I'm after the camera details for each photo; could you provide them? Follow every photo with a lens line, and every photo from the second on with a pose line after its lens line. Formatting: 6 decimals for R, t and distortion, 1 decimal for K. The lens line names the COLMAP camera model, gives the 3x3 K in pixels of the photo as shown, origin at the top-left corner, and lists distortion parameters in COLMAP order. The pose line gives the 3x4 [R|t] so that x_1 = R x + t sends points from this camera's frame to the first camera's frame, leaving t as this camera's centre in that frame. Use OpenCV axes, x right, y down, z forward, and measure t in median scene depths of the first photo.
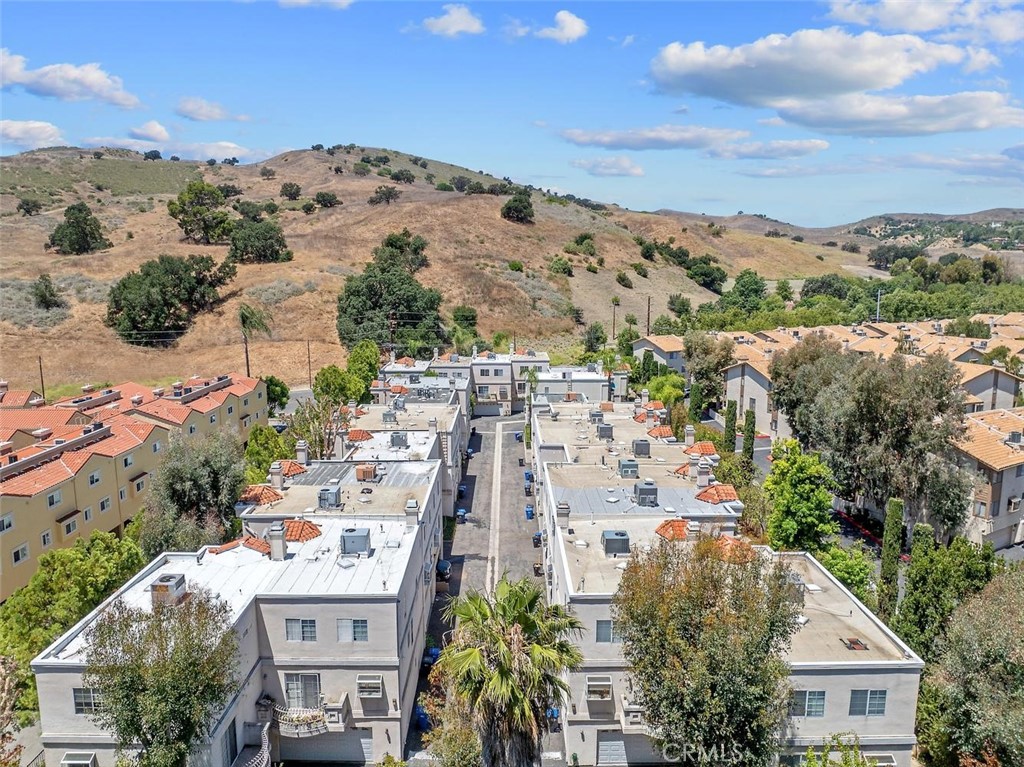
lens RADIAL K [[717.0, 0, 512.0], [0, 717.0, 383.5], [0, 0, 1]] dist [-0.051993, 0.004356]
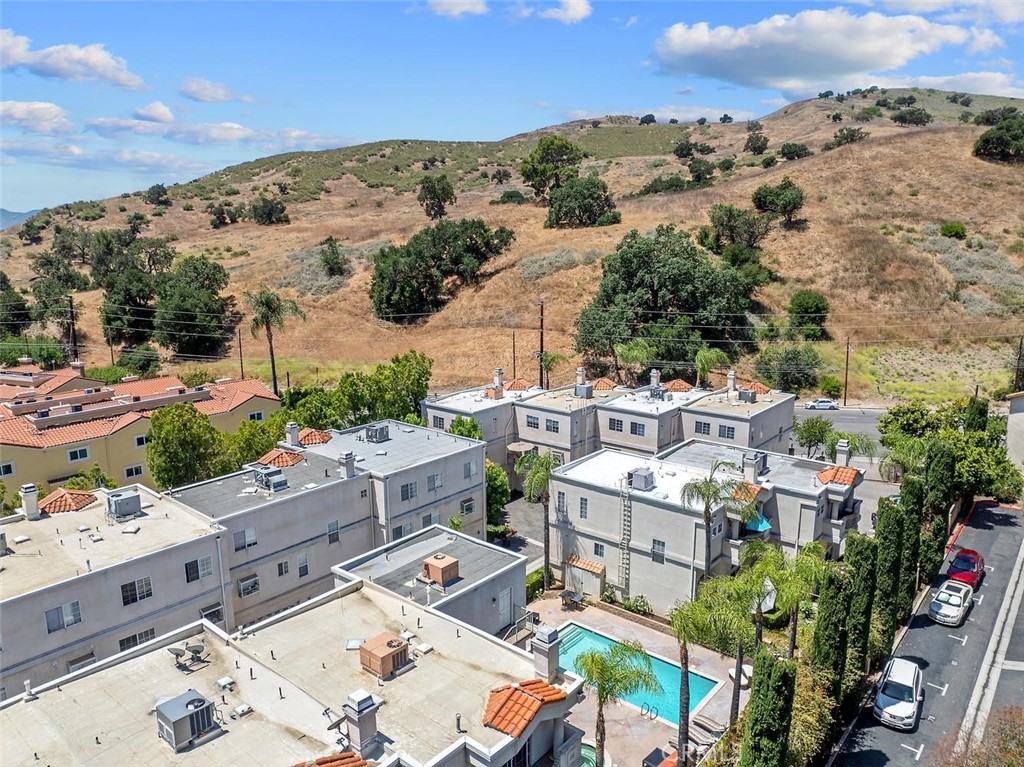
lens RADIAL K [[717.0, 0, 512.0], [0, 717.0, 383.5], [0, 0, 1]] dist [-0.051993, 0.004356]
pose [[0.755408, 0.123778, -0.643457, 0.119839], [-0.091633, 0.992302, 0.083308, -0.040572], [0.648816, -0.003970, 0.760935, 0.249936]]
